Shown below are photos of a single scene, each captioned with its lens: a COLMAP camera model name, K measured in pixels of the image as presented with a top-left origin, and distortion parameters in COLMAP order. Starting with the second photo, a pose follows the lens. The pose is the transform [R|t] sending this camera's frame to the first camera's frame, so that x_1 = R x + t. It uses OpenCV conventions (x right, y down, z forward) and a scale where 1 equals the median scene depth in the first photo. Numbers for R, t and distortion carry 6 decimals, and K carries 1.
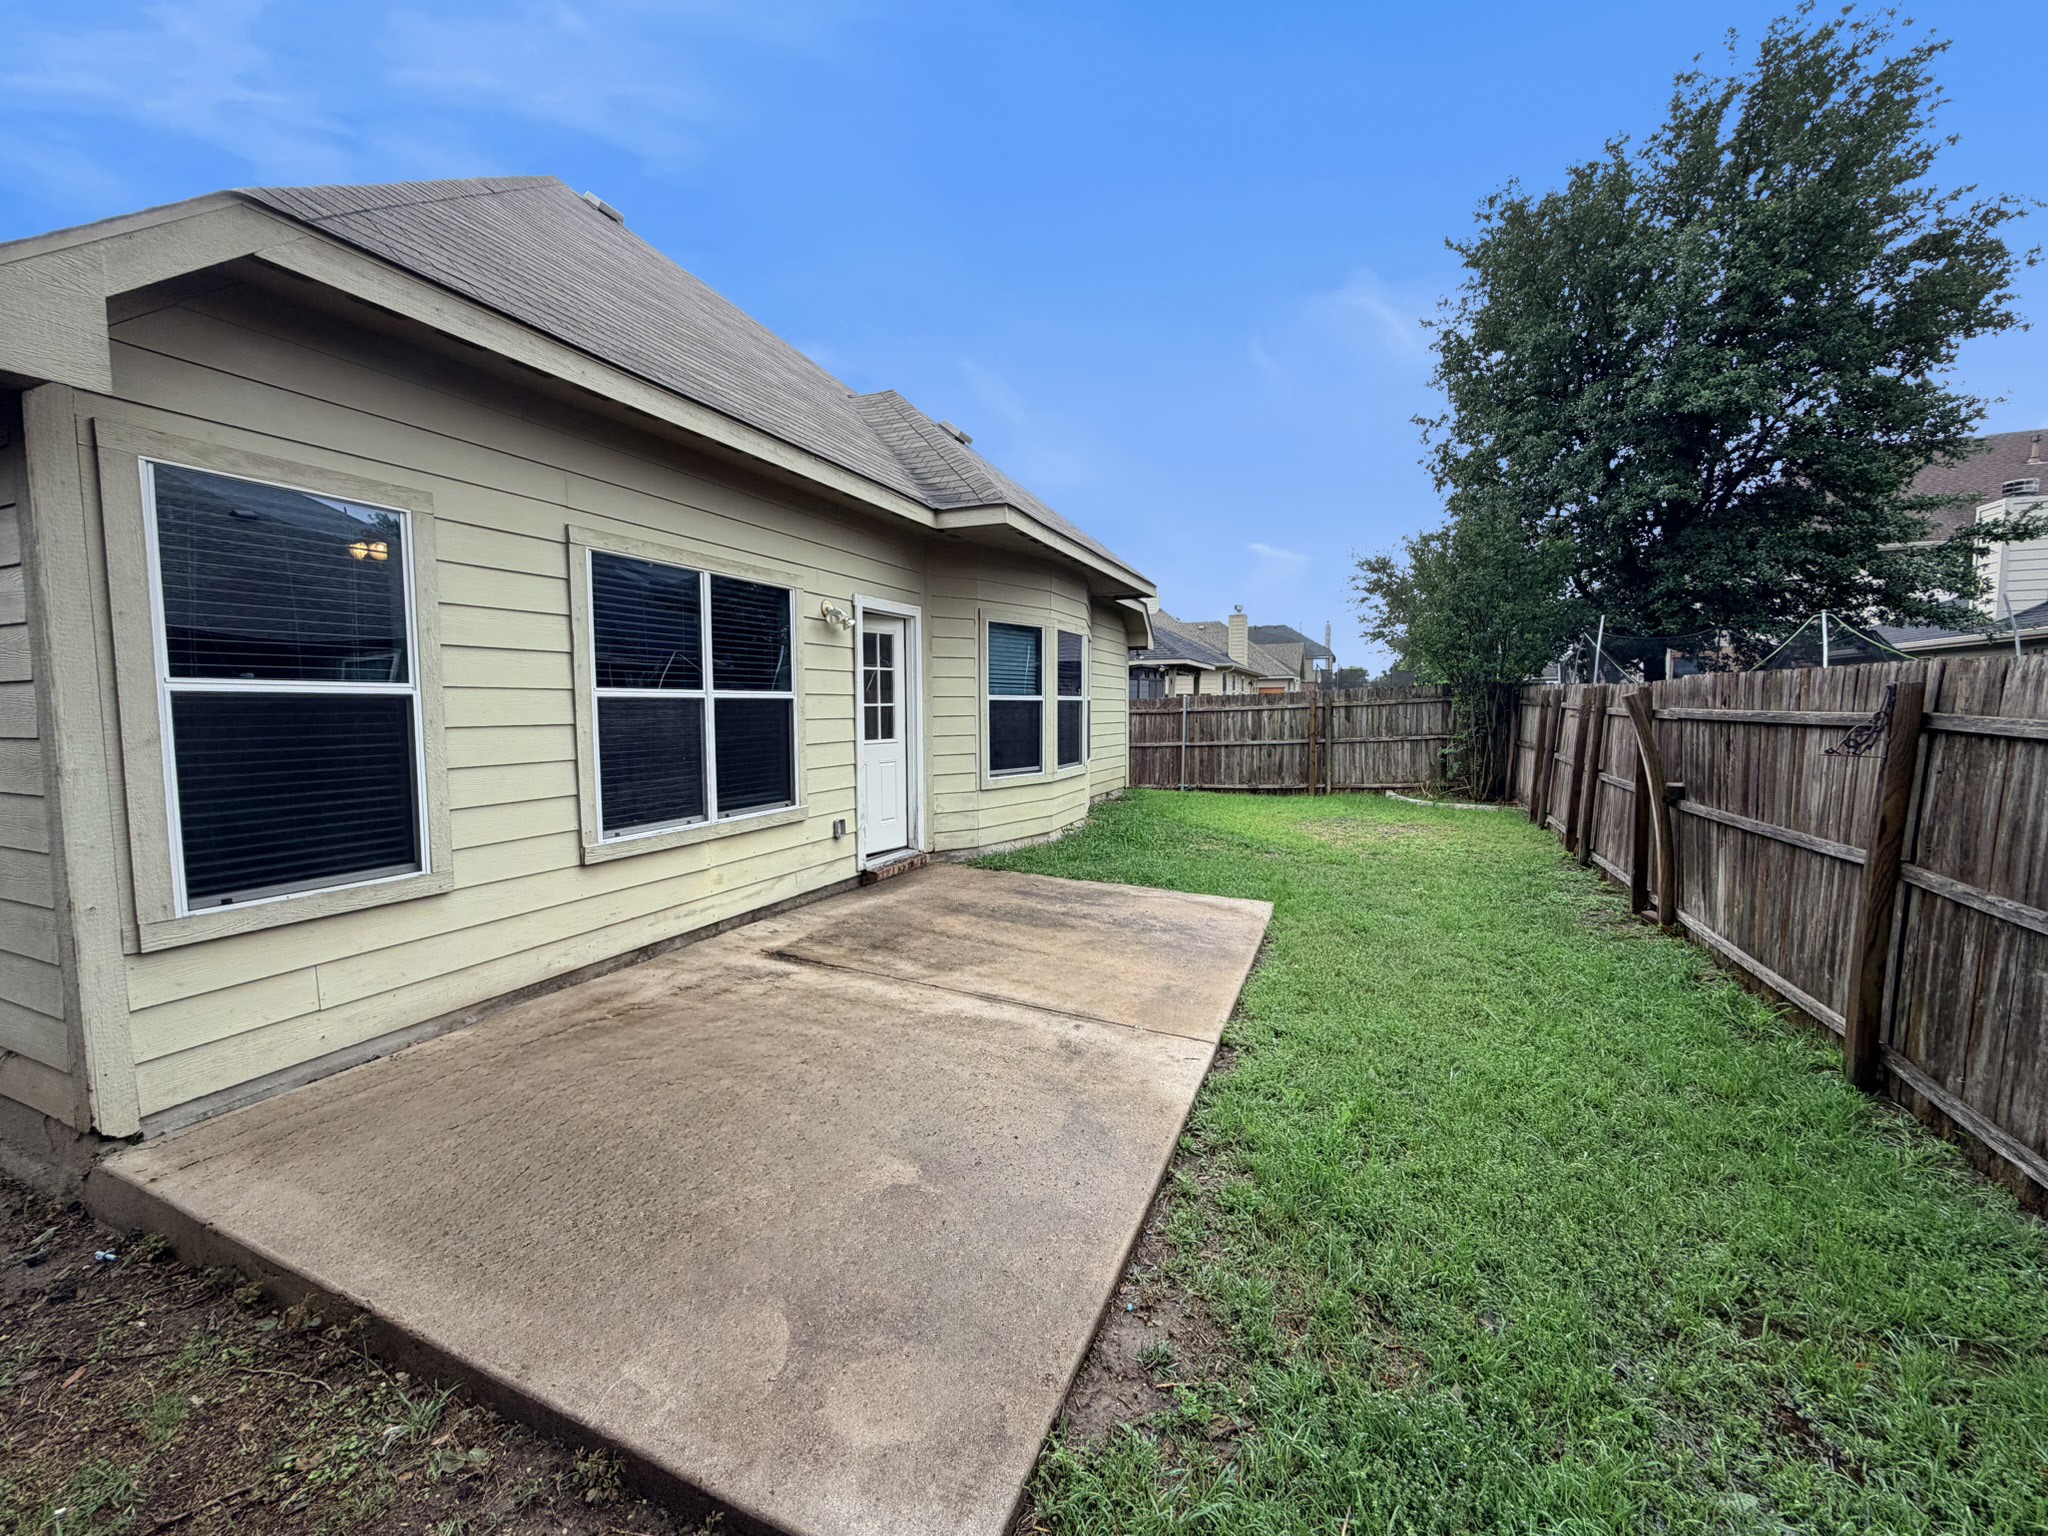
lens RADIAL K [[816.3, 0, 993.3], [0, 816.3, 761.7], [0, 0, 1]] dist [0.001403, -0.000480]
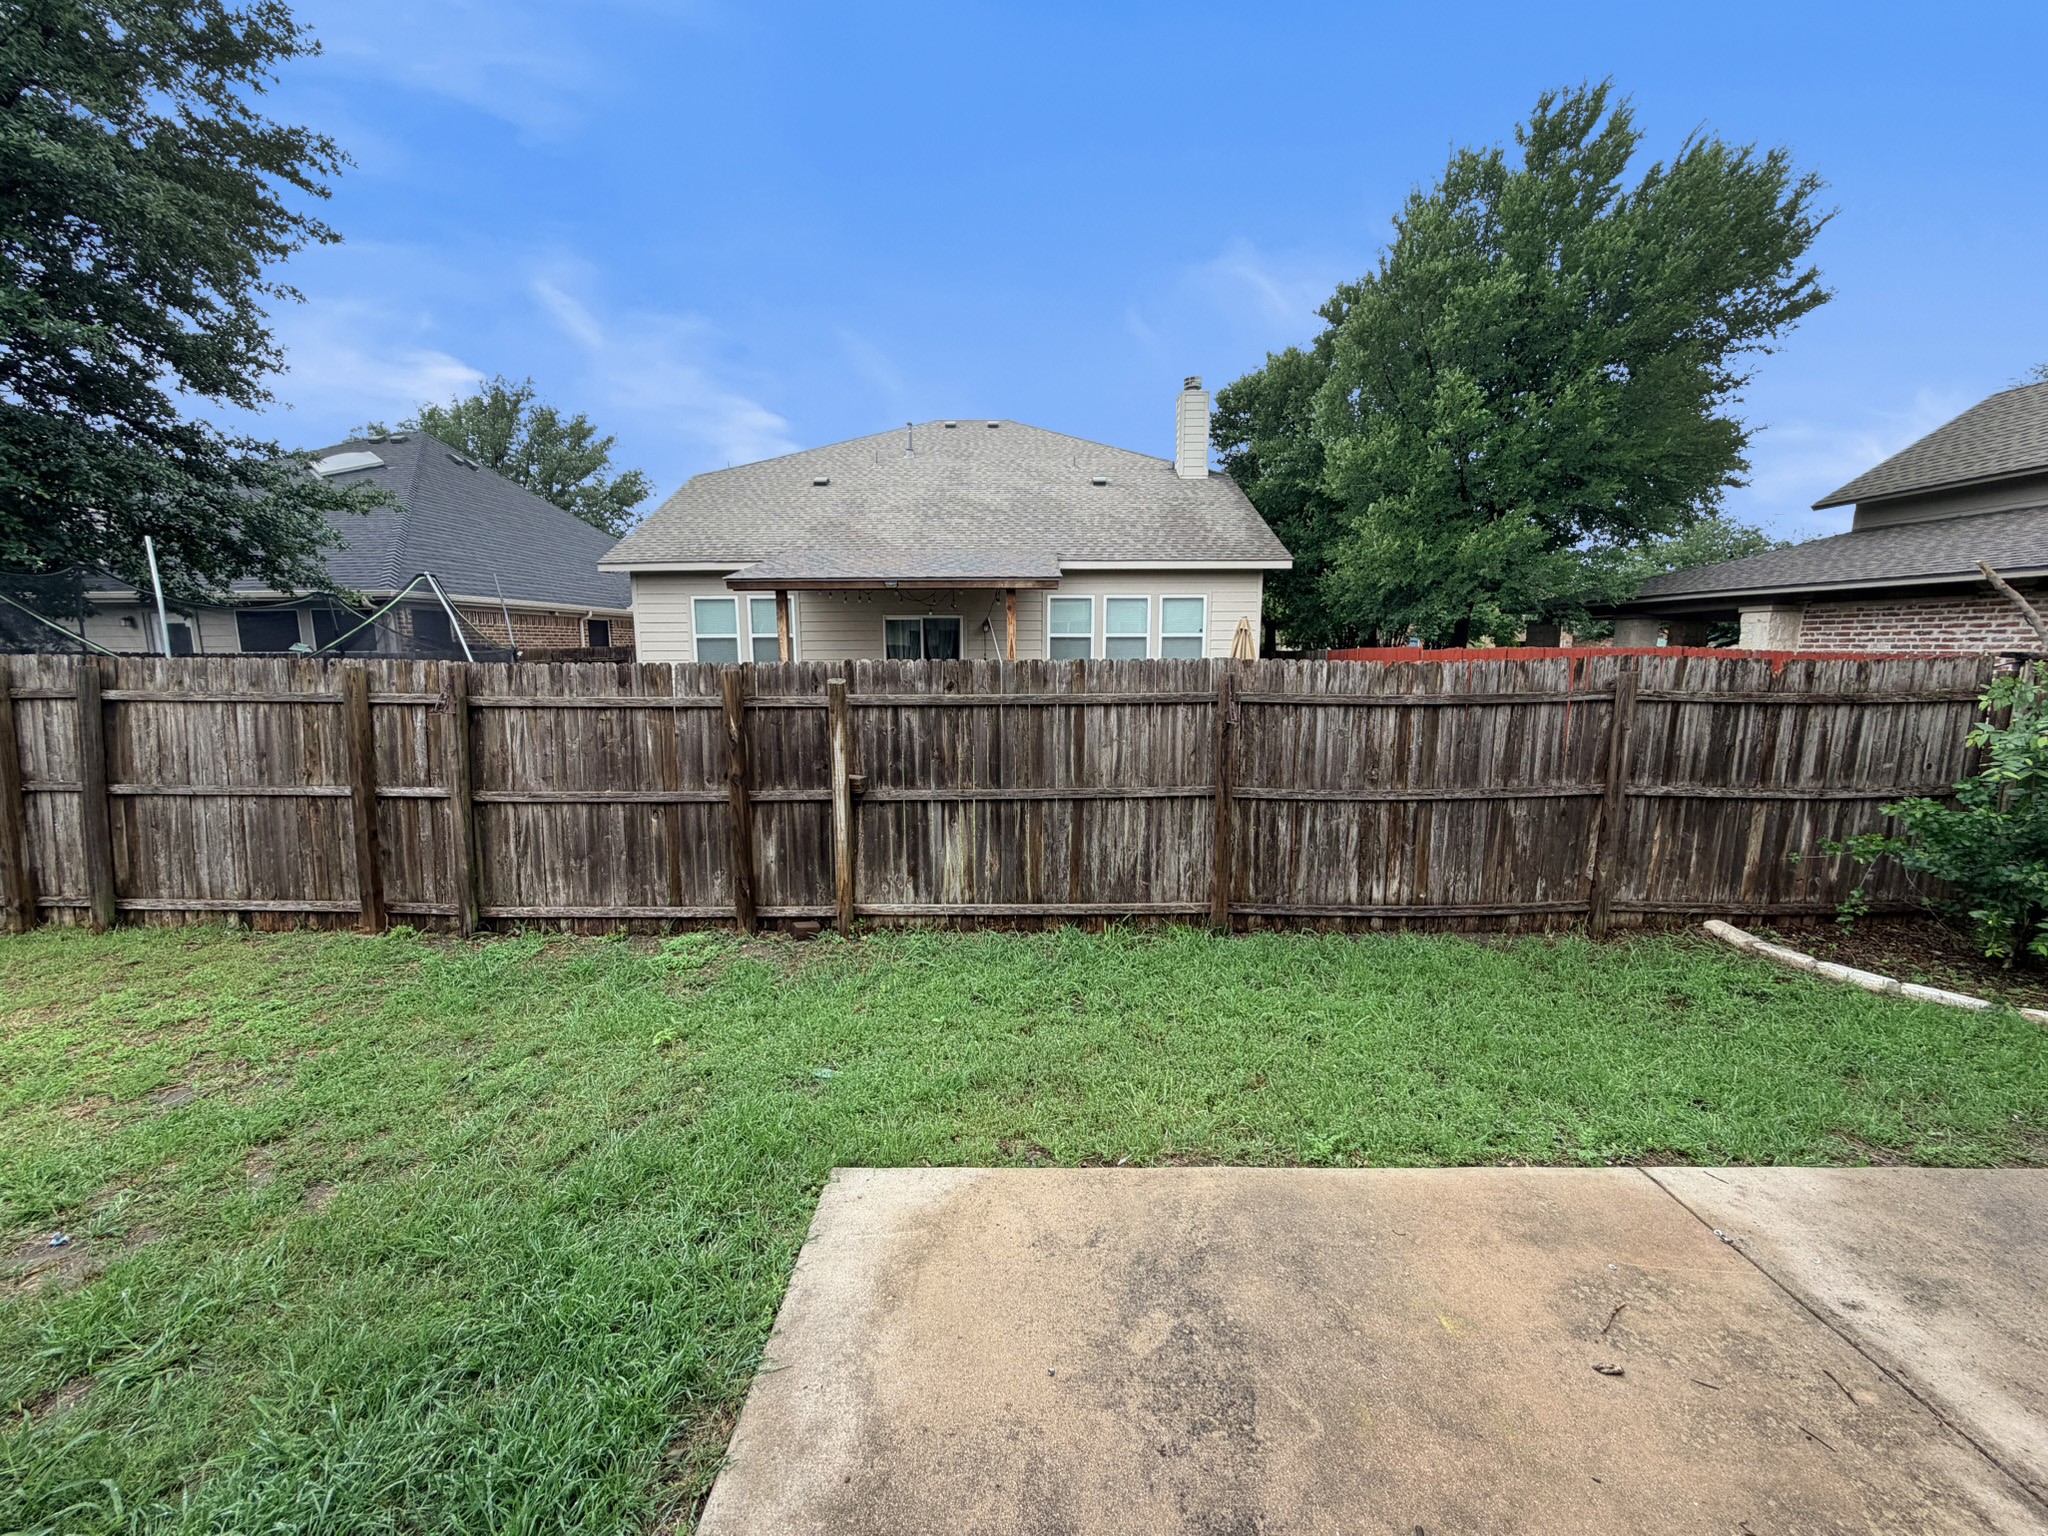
lens RADIAL K [[816.3, 0, 1028.9], [0, 816.3, 757.6], [0, 0, 1]] dist [0.001403, -0.000480]
pose [[-0.426086, -0.112261, 0.897691, -0.092048], [0.071090, 0.985048, 0.156928, -0.138042], [-0.901885, 0.130682, -0.411734, 1.321084]]
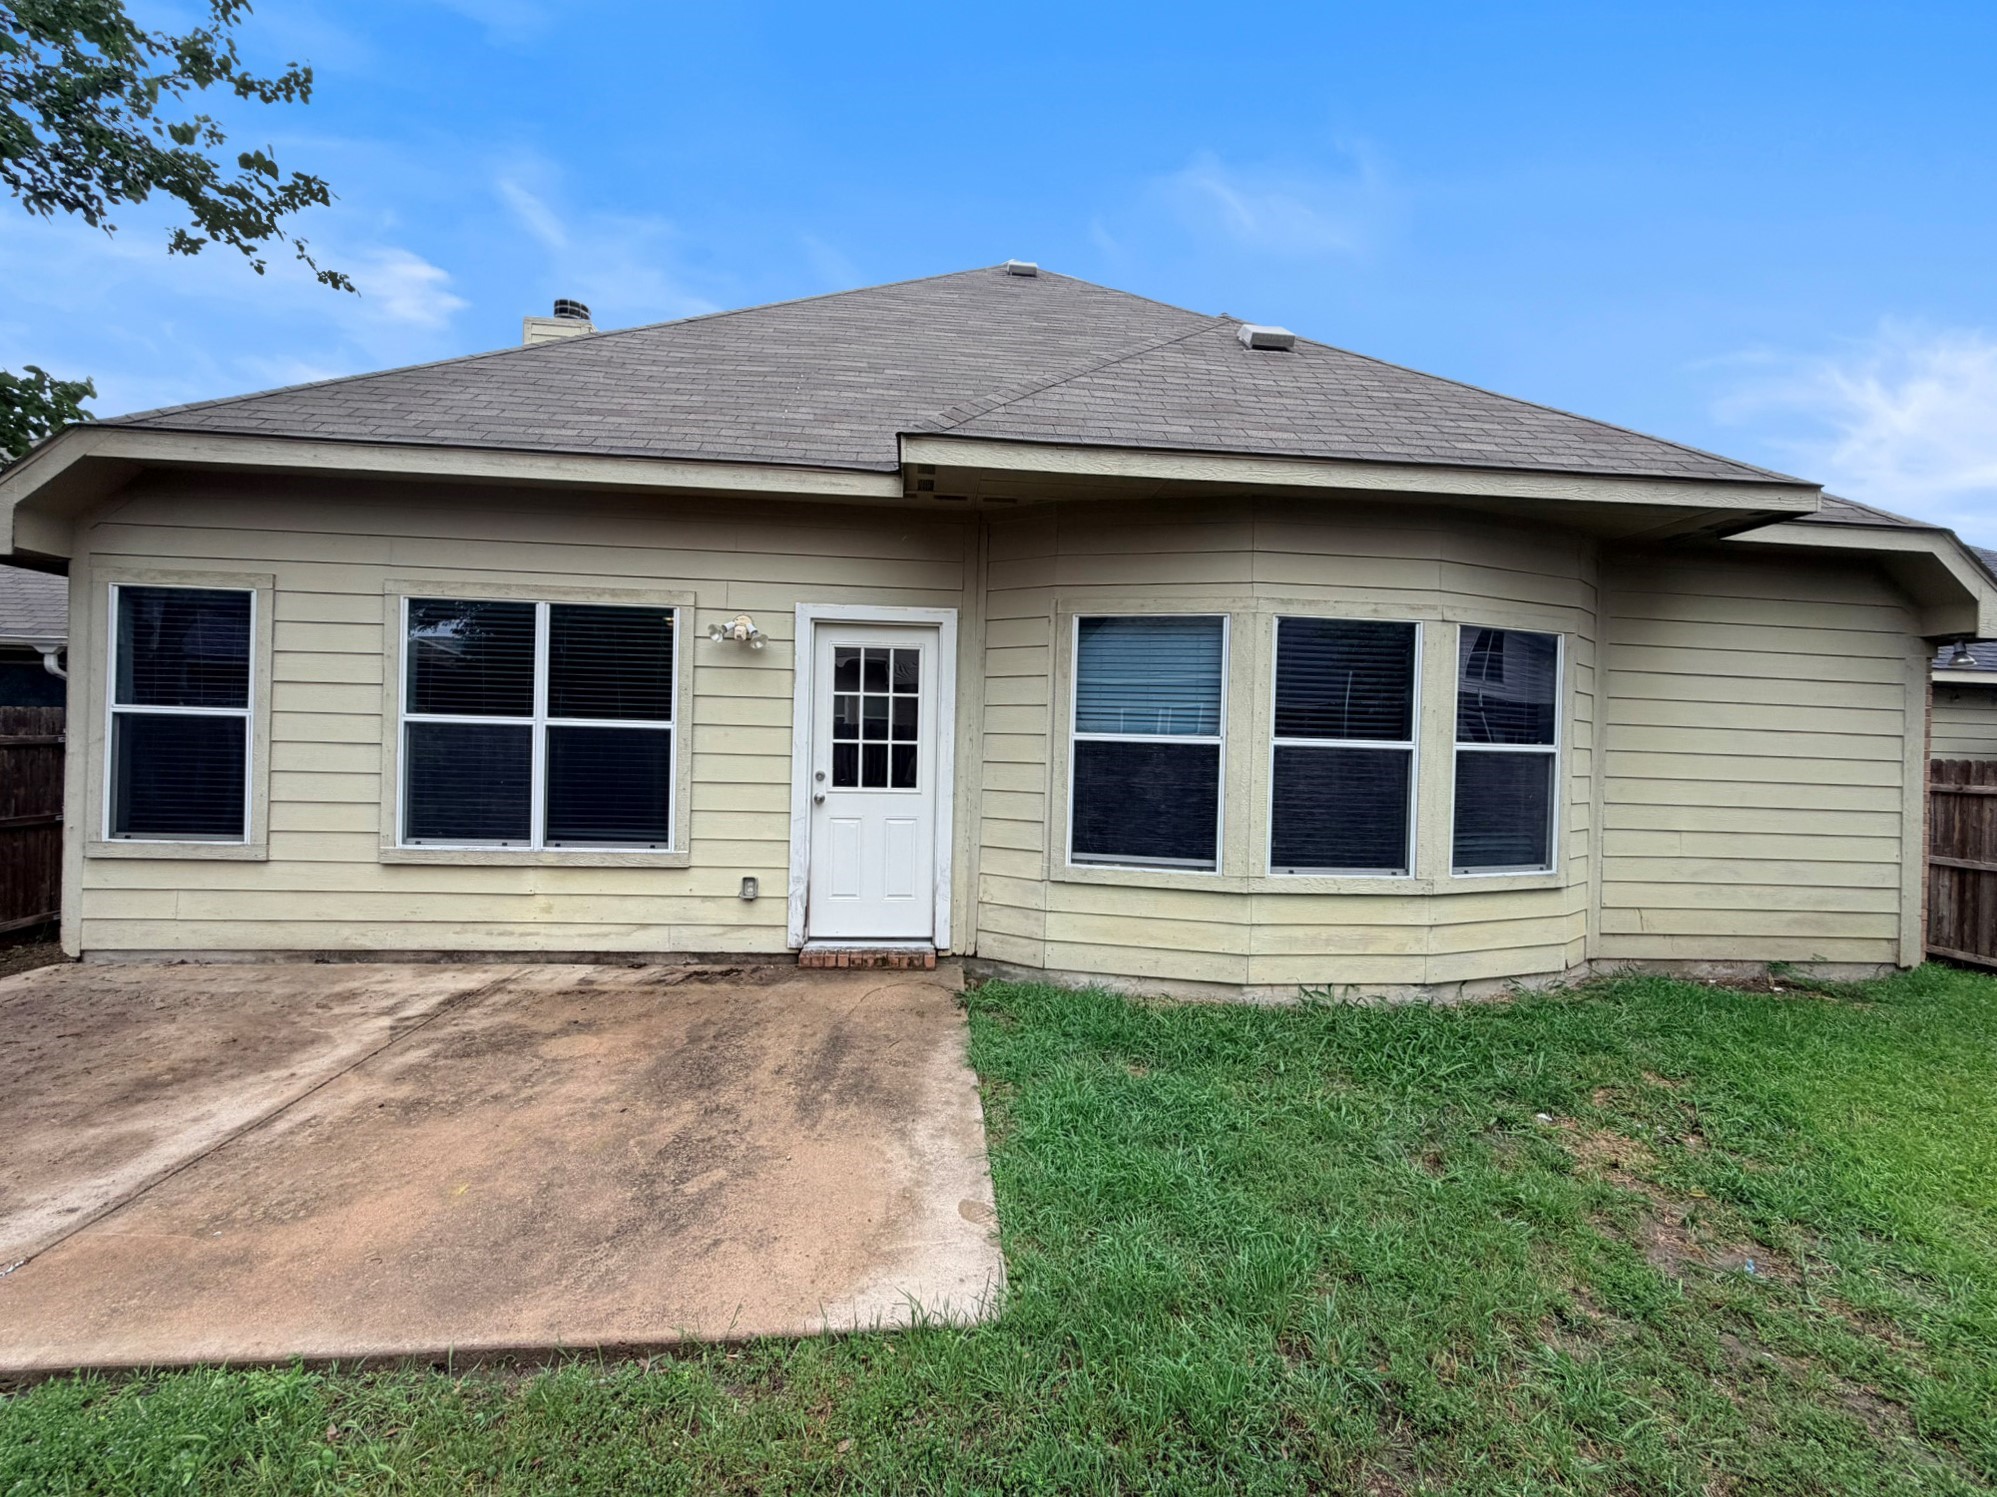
lens RADIAL K [[795.9, 0, 998.2], [0, 795.9, 751.4], [0, 0, 1]] dist [0.001403, -0.000480]
pose [[0.485657, 0.019293, -0.873937, 0.787861], [-0.090271, 0.995518, -0.028187, -0.069058], [0.869476, 0.092580, 0.485222, 1.013681]]
